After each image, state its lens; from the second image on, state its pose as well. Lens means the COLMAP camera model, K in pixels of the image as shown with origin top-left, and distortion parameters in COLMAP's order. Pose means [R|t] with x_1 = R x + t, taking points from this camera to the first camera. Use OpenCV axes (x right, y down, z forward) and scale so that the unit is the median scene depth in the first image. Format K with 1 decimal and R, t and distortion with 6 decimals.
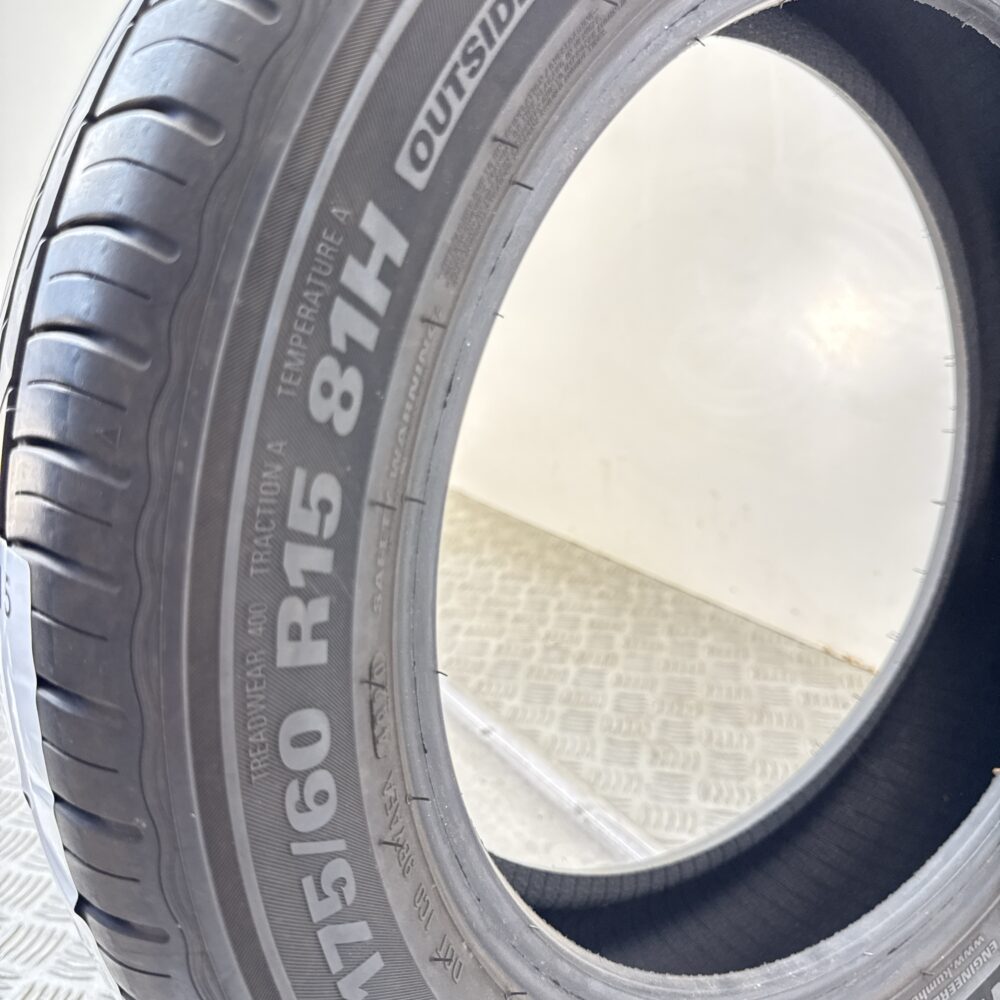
lens RADIAL K [[906.1, 0, 500.0], [0, 906.1, 500.0], [0, 0, 1]] dist [0.075292, -0.190466]
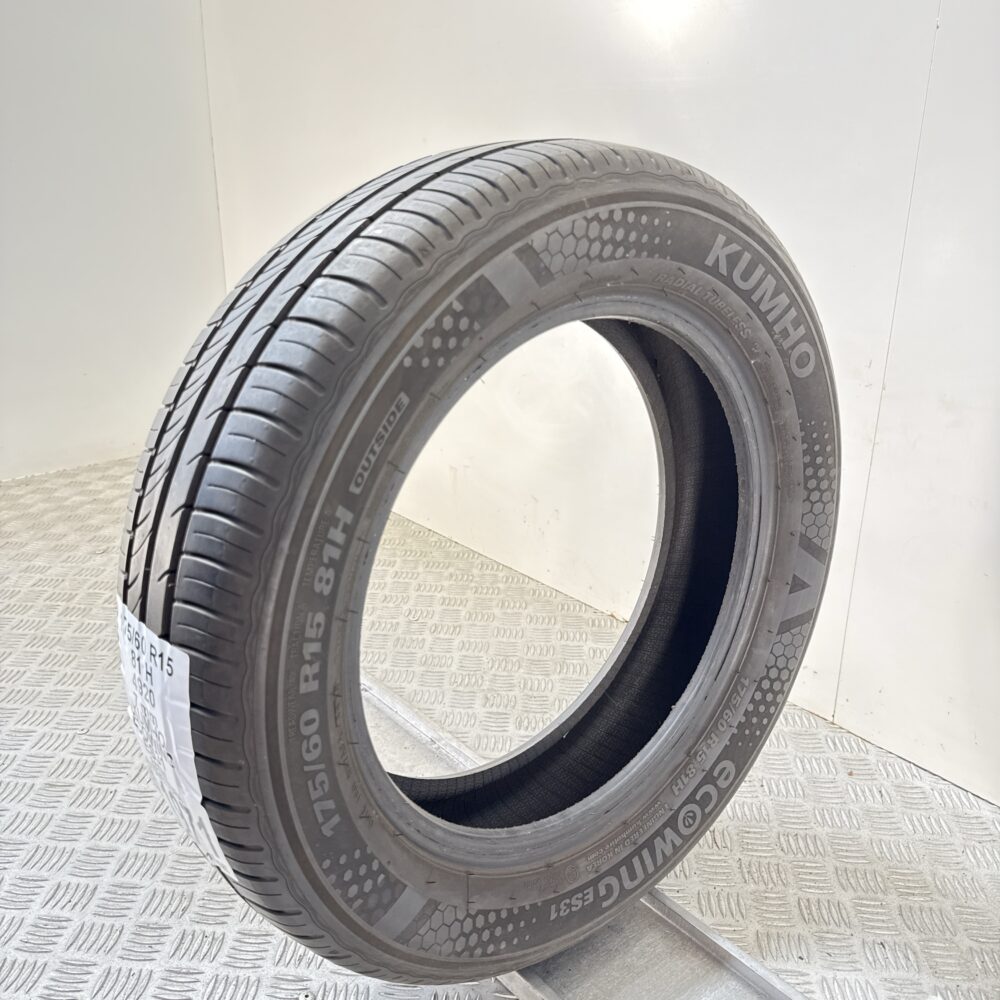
lens RADIAL K [[919.7, 0, 505.1], [0, 919.7, 478.6], [0, 0, 1]] dist [0.132528, -0.357828]
pose [[0.987100, -0.016101, 0.159291, -0.083111], [0.007442, 0.998469, 0.054809, -0.458353], [-0.159929, -0.052917, 0.985709, -1.311298]]
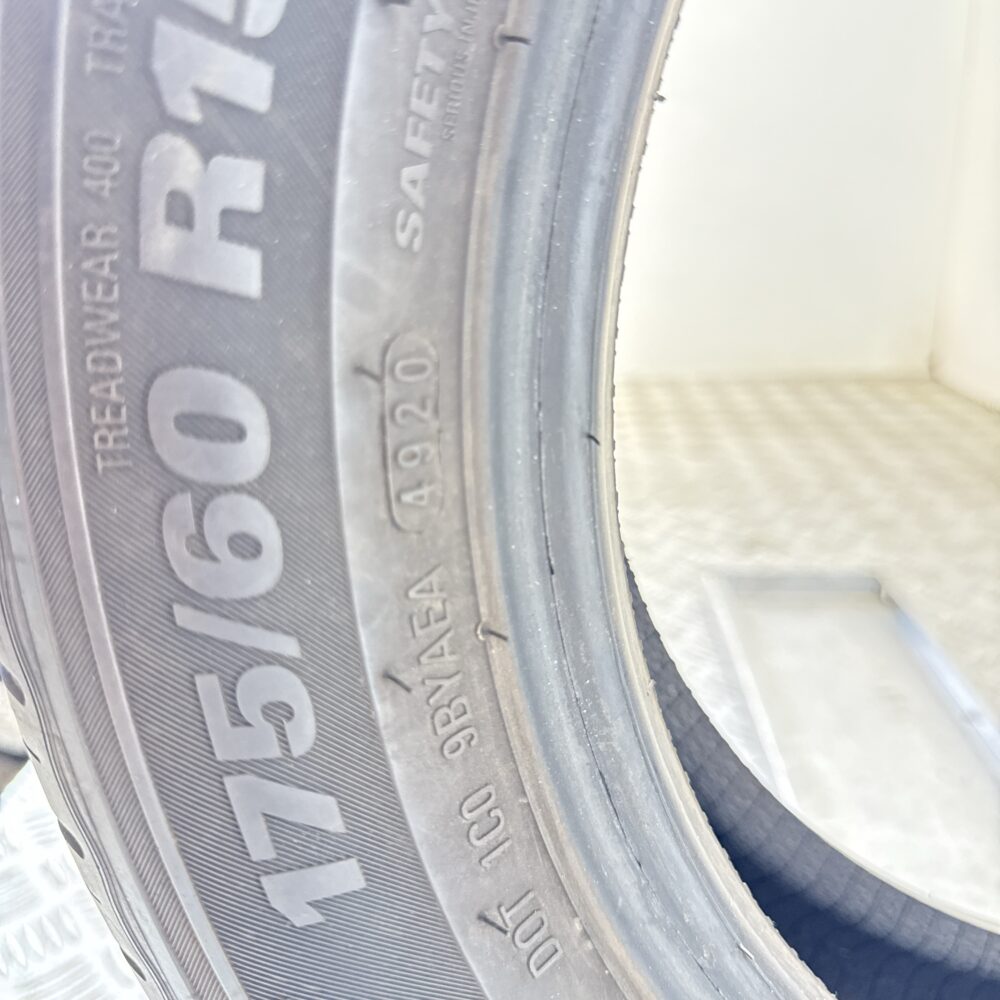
lens RADIAL K [[919.7, 0, 505.1], [0, 919.7, 478.6], [0, 0, 1]] dist [0.132528, -0.357828]
pose [[0.829265, 0.168283, -0.532918, 0.227579], [-0.146465, 0.985698, 0.083349, 0.206765], [0.539322, 0.008935, 0.842052, 0.584609]]
